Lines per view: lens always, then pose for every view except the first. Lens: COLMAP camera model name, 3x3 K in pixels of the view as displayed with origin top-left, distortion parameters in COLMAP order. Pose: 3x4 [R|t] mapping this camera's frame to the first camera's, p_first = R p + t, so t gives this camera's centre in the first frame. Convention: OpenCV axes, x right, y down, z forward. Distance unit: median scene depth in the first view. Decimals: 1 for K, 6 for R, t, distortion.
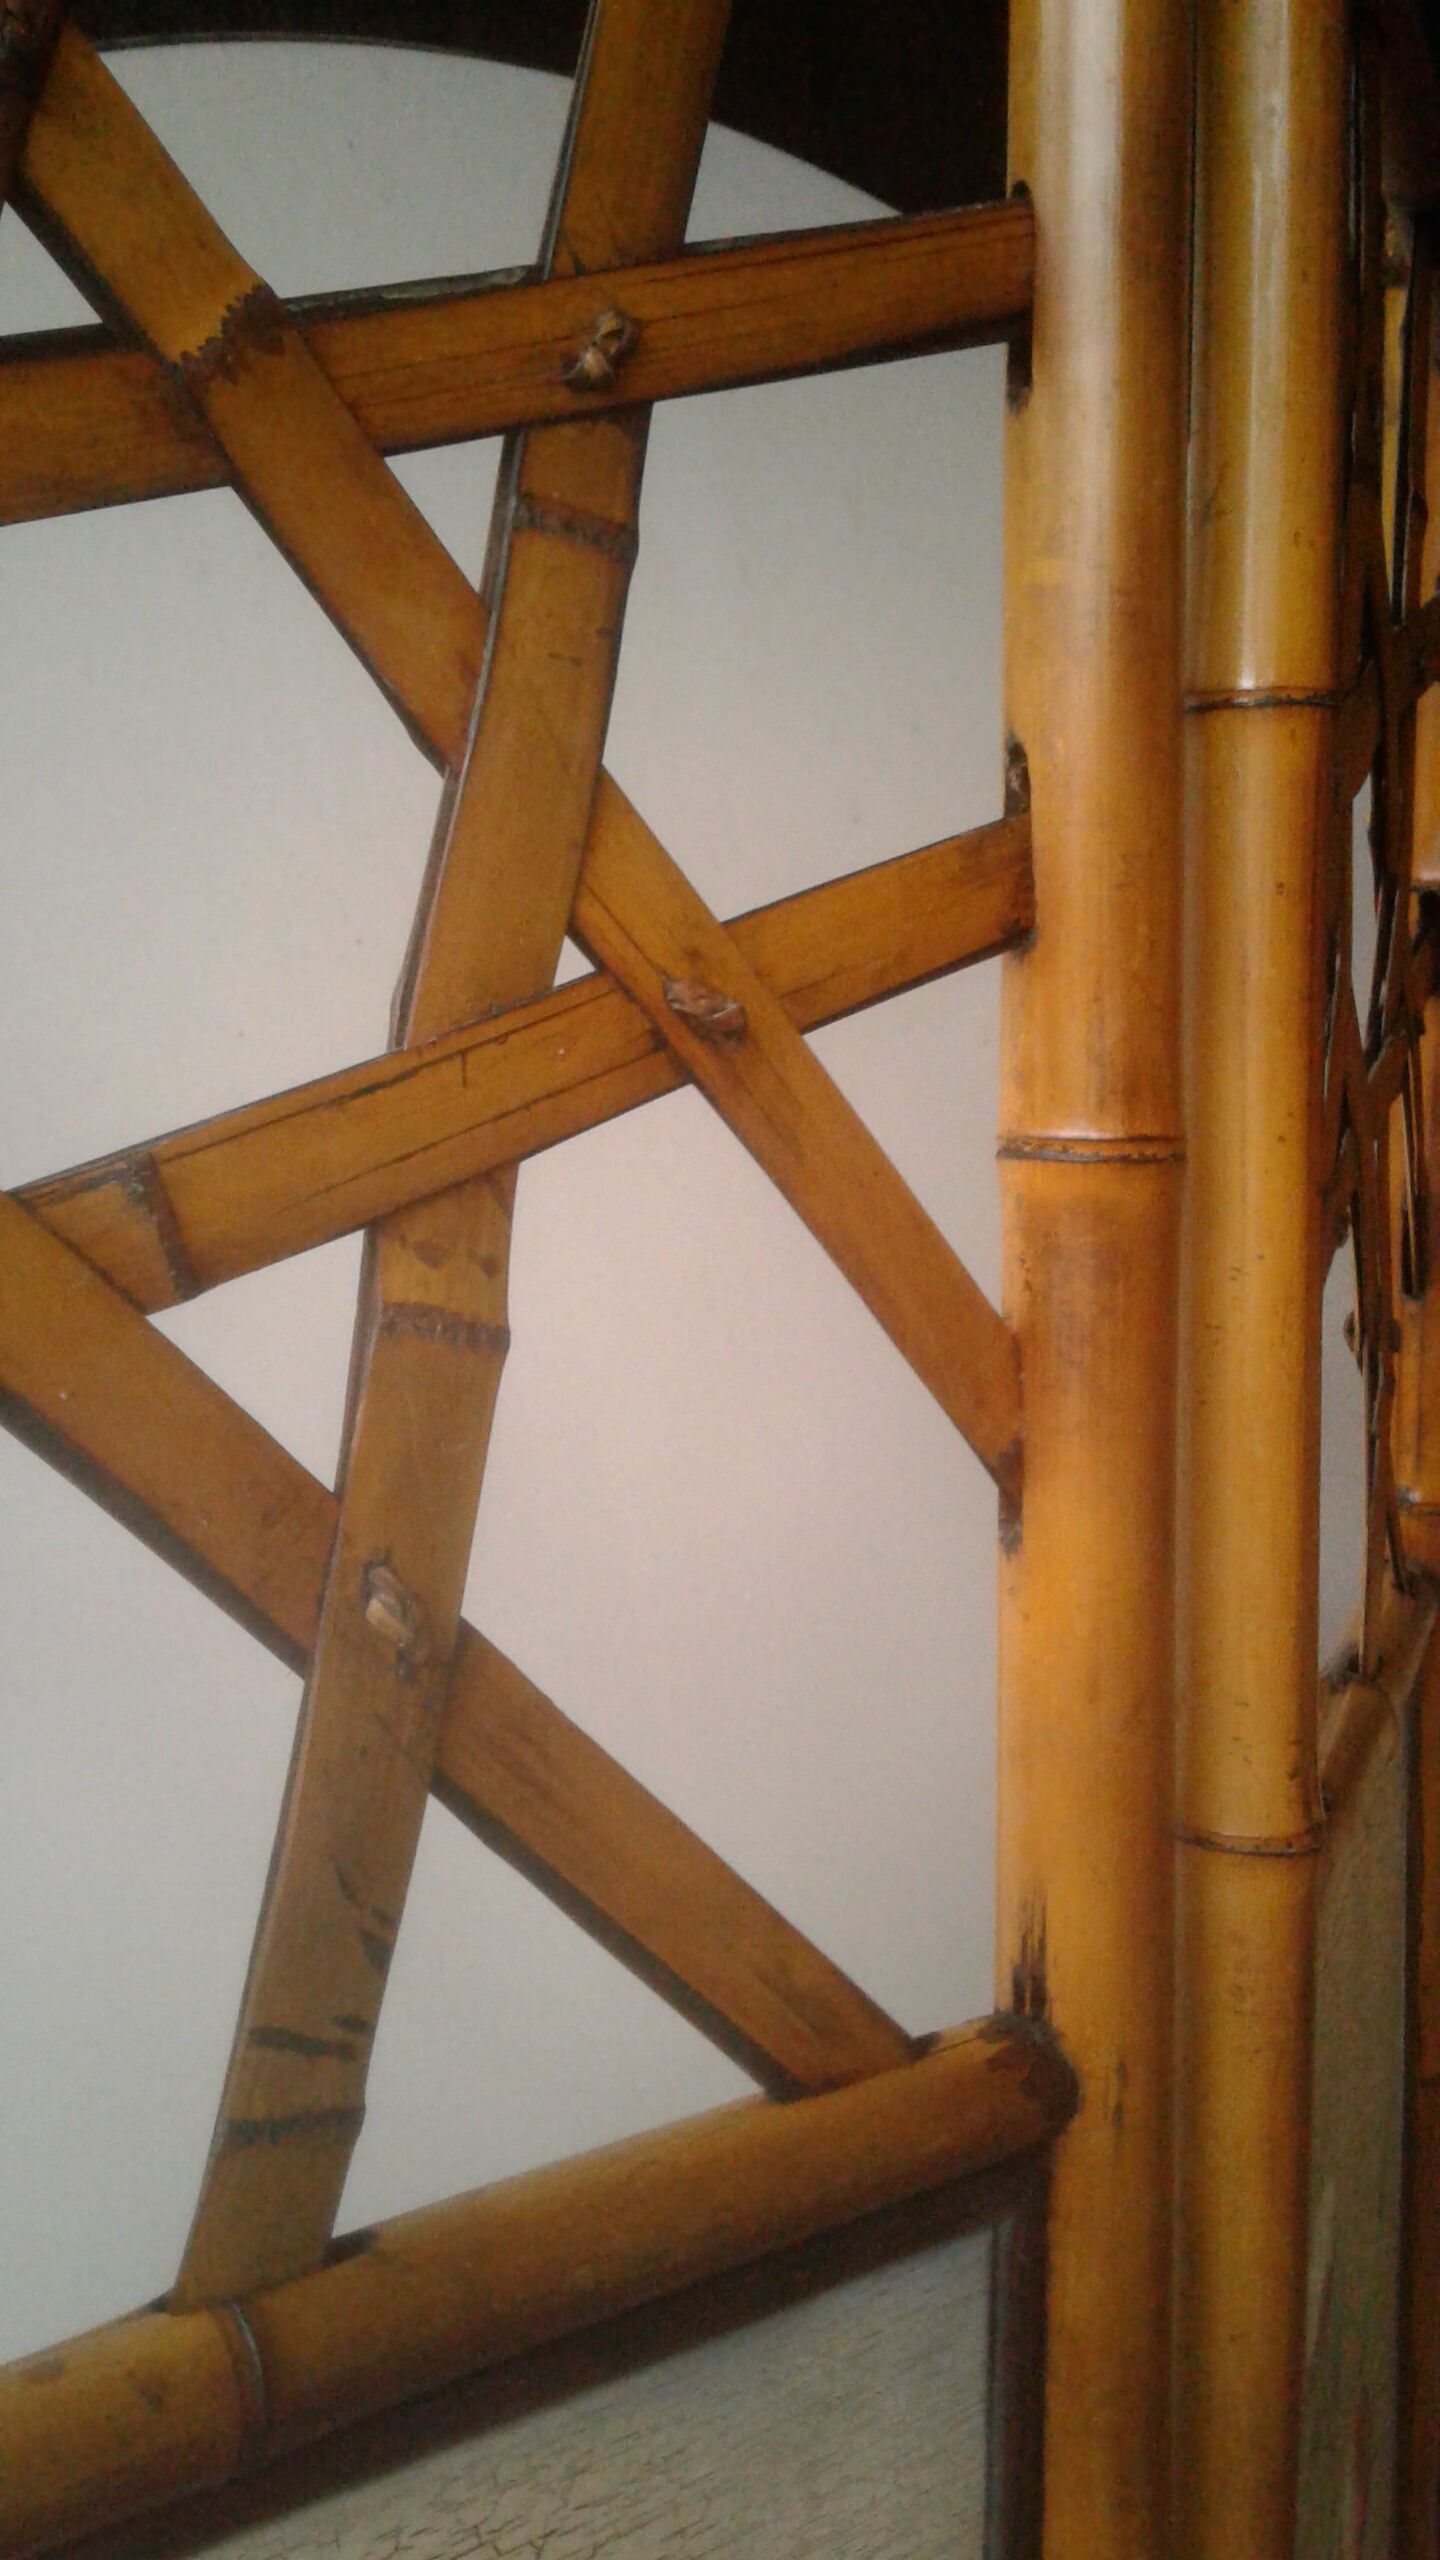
lens RADIAL K [[2396.1, 0, 720.0], [0, 2396.1, 1280.0], [0, 0, 1]] dist [0.114369, -0.238497]
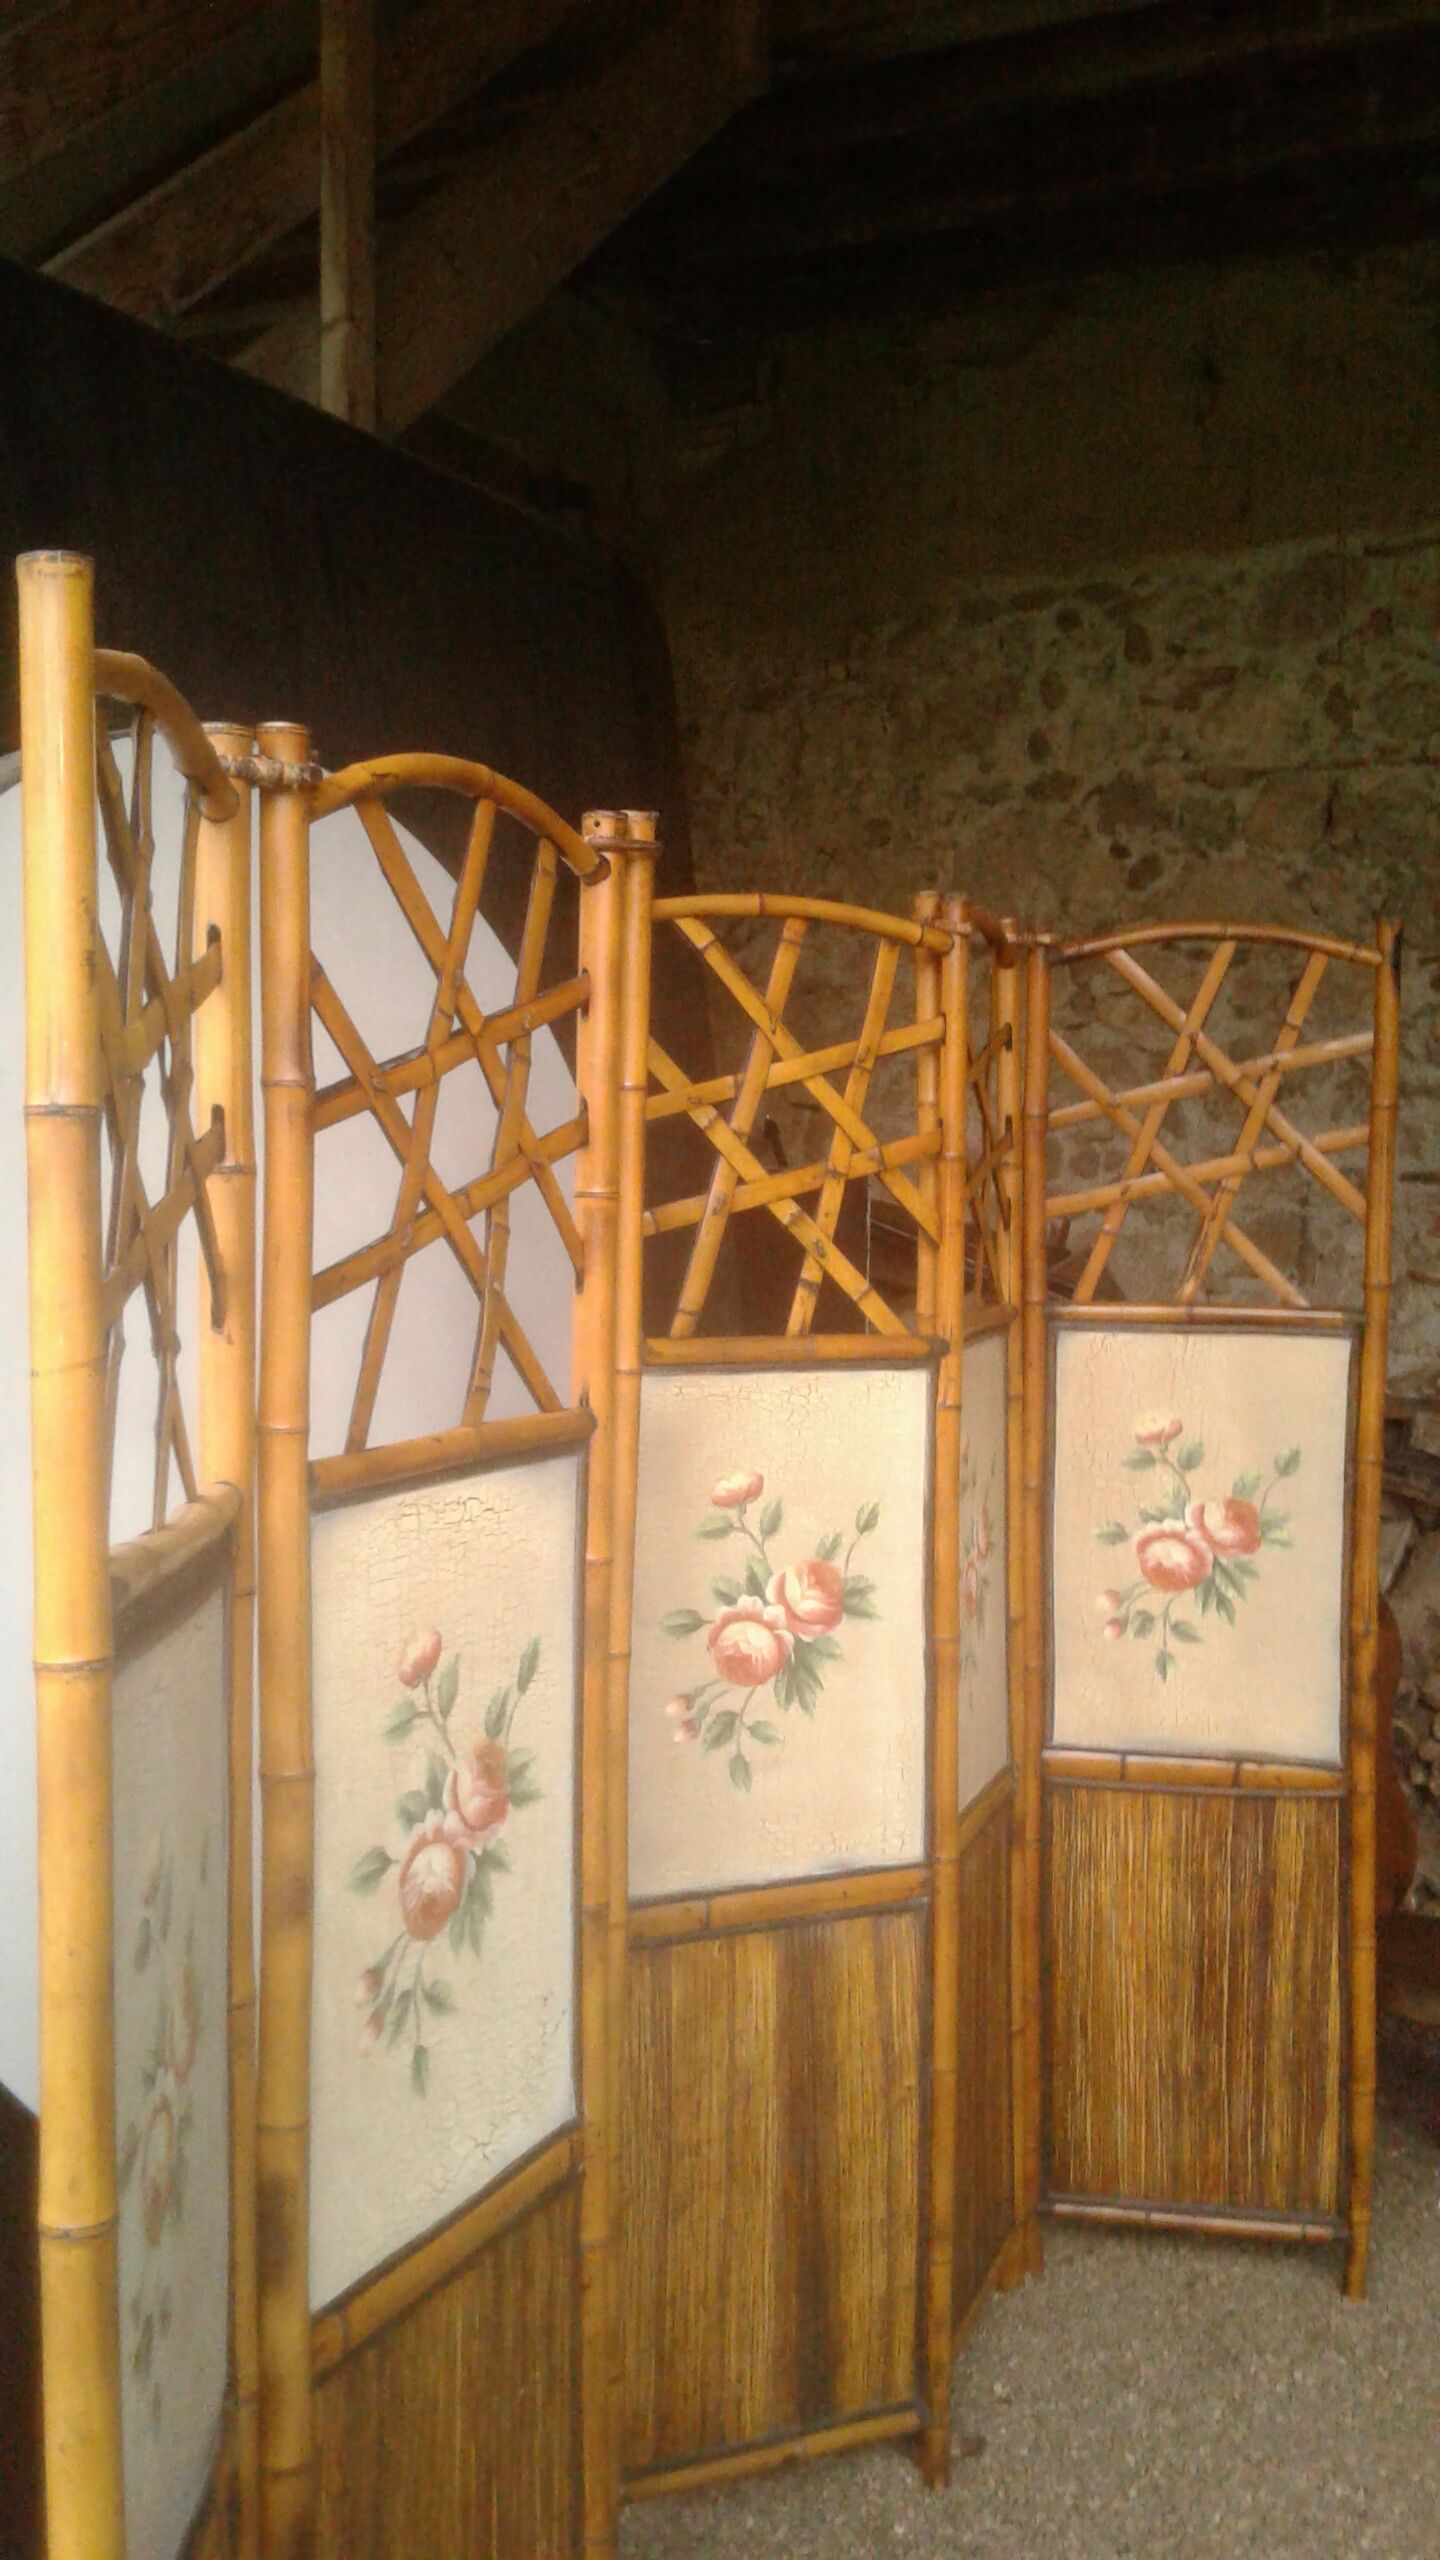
lens RADIAL K [[2396.1, 0, 720.0], [0, 2396.1, 1280.0], [0, 0, 1]] dist [0.114369, -0.238497]
pose [[0.896571, 0.005399, 0.442868, -1.700687], [0.012452, 0.999223, -0.037390, 0.283621], [-0.442726, 0.039037, 0.895807, -3.187413]]
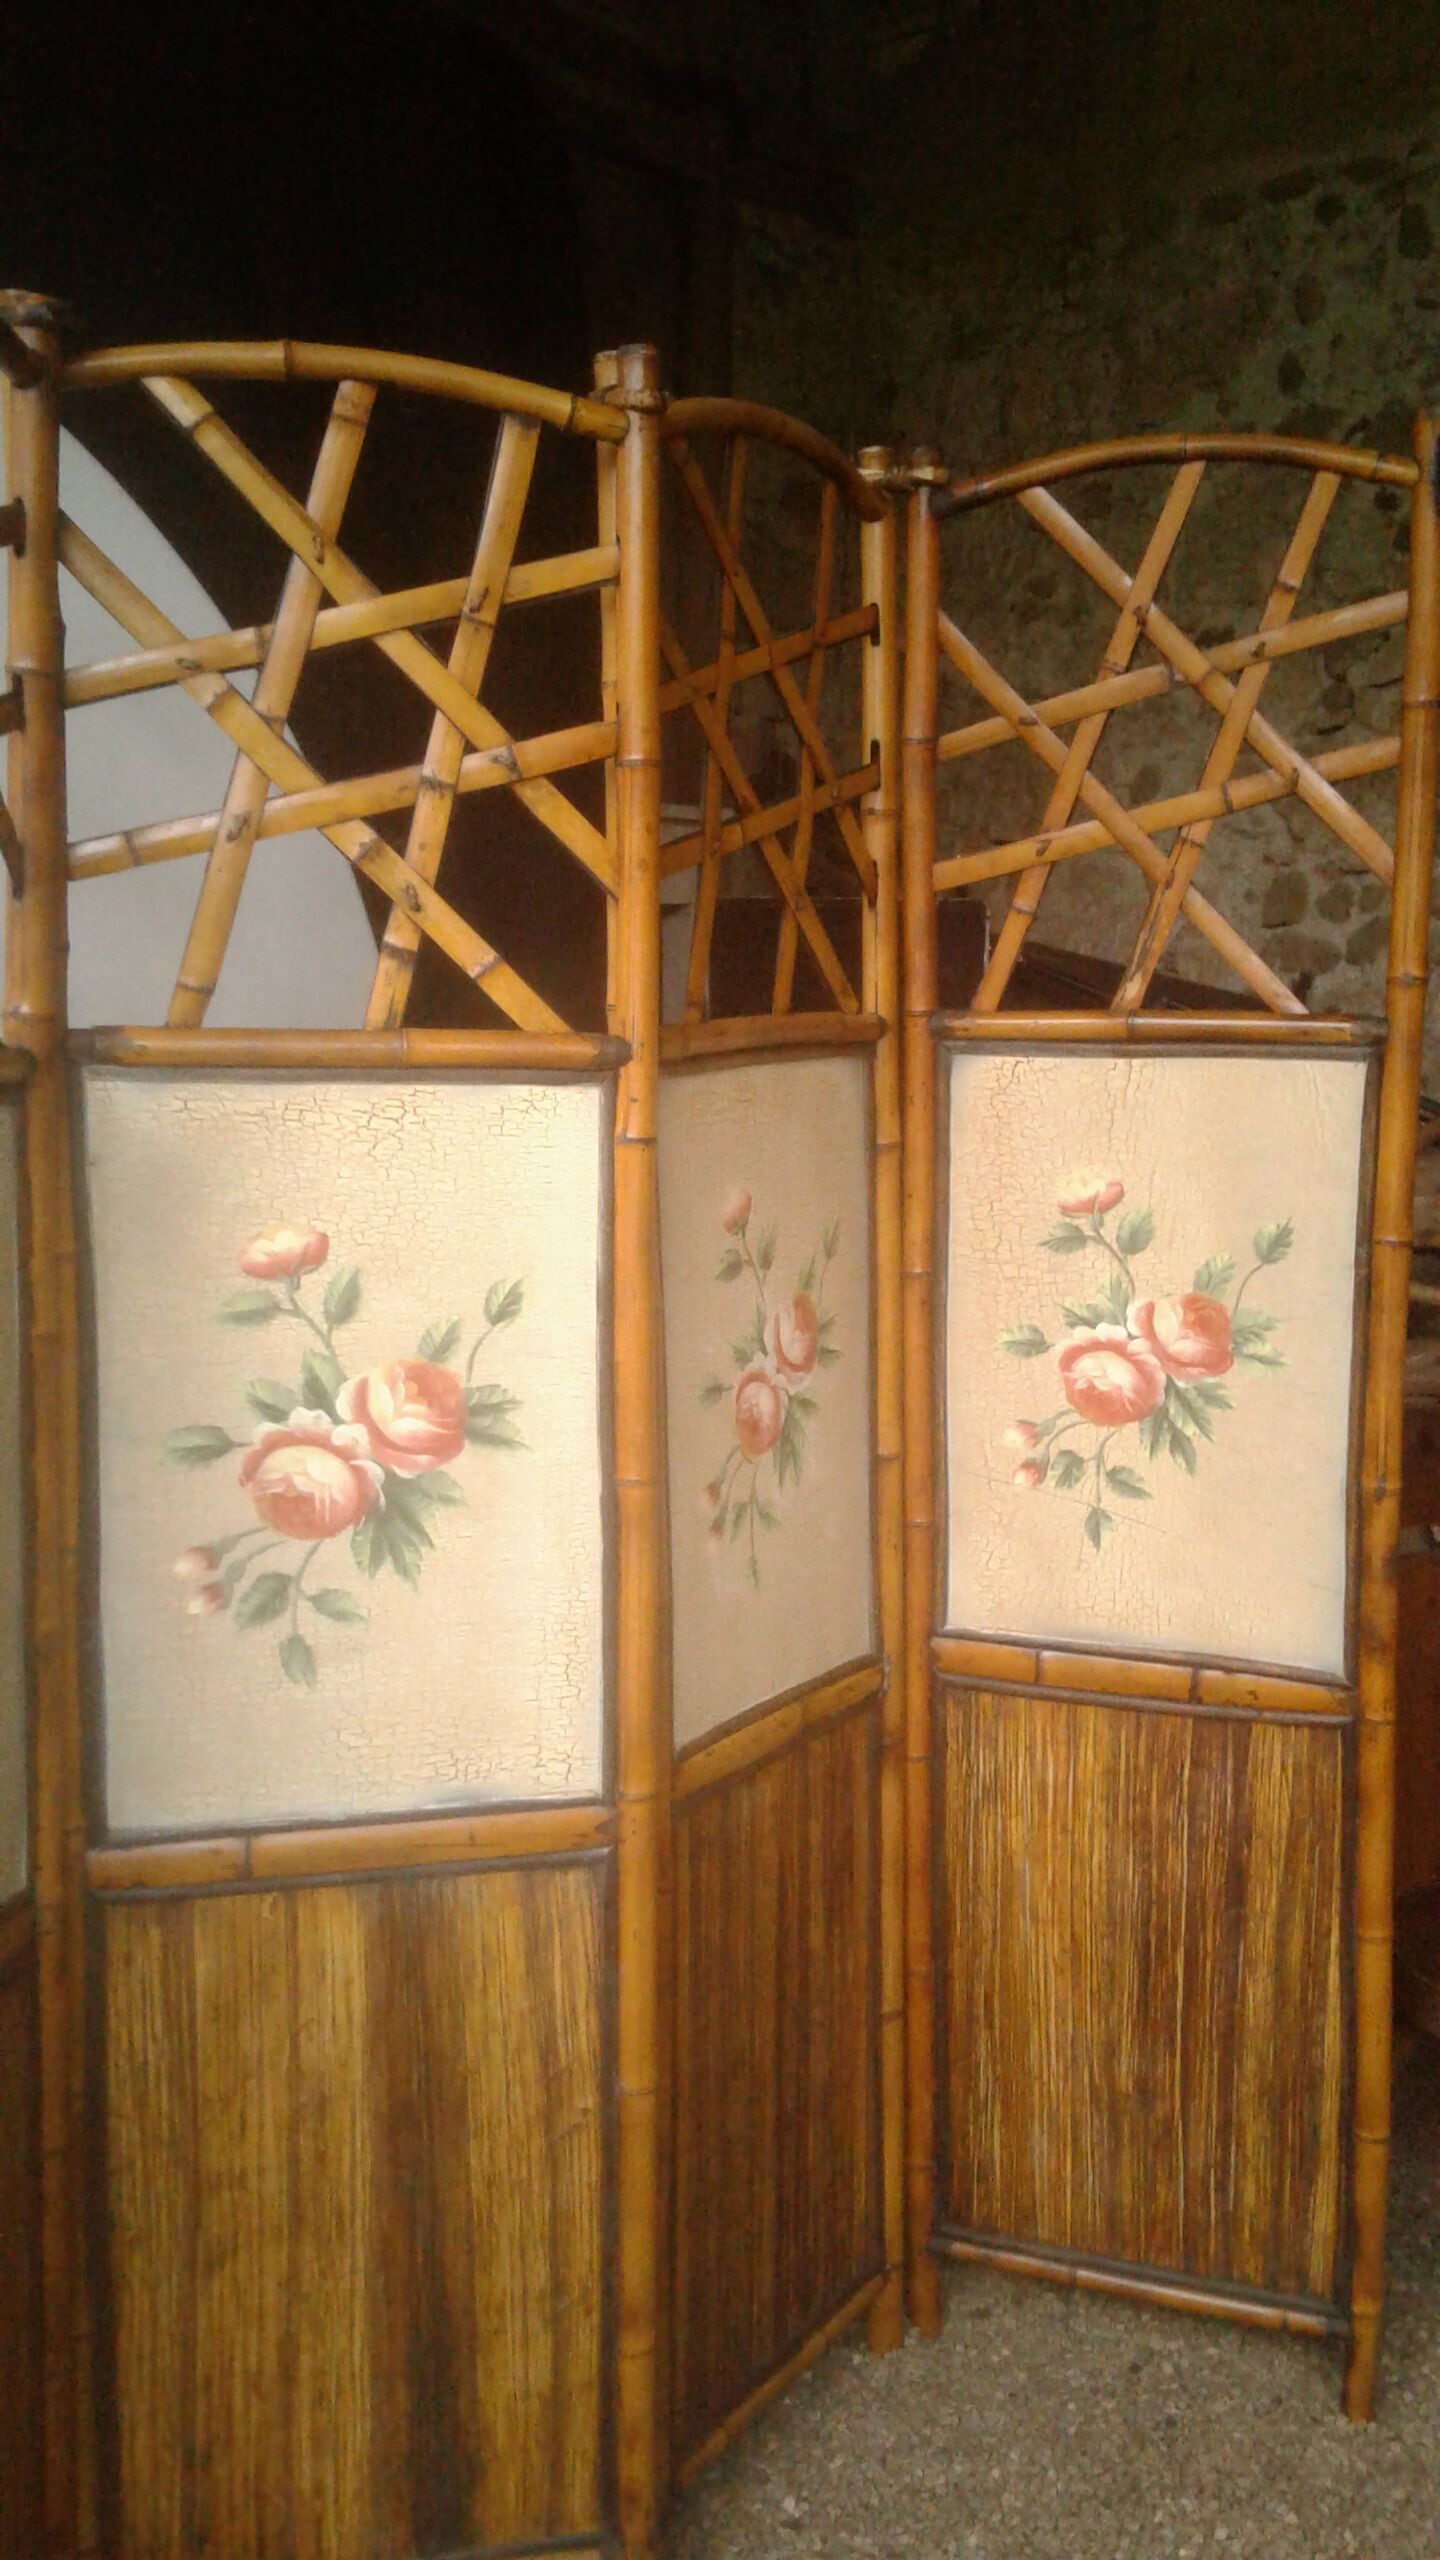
lens RADIAL K [[2396.1, 0, 720.0], [0, 2396.1, 1280.0], [0, 0, 1]] dist [0.114369, -0.238497]
pose [[0.968673, -0.007664, 0.248223, 0.748704], [-0.000752, 0.999429, 0.033790, 0.493537], [-0.248340, -0.032918, 0.968113, -1.941455]]
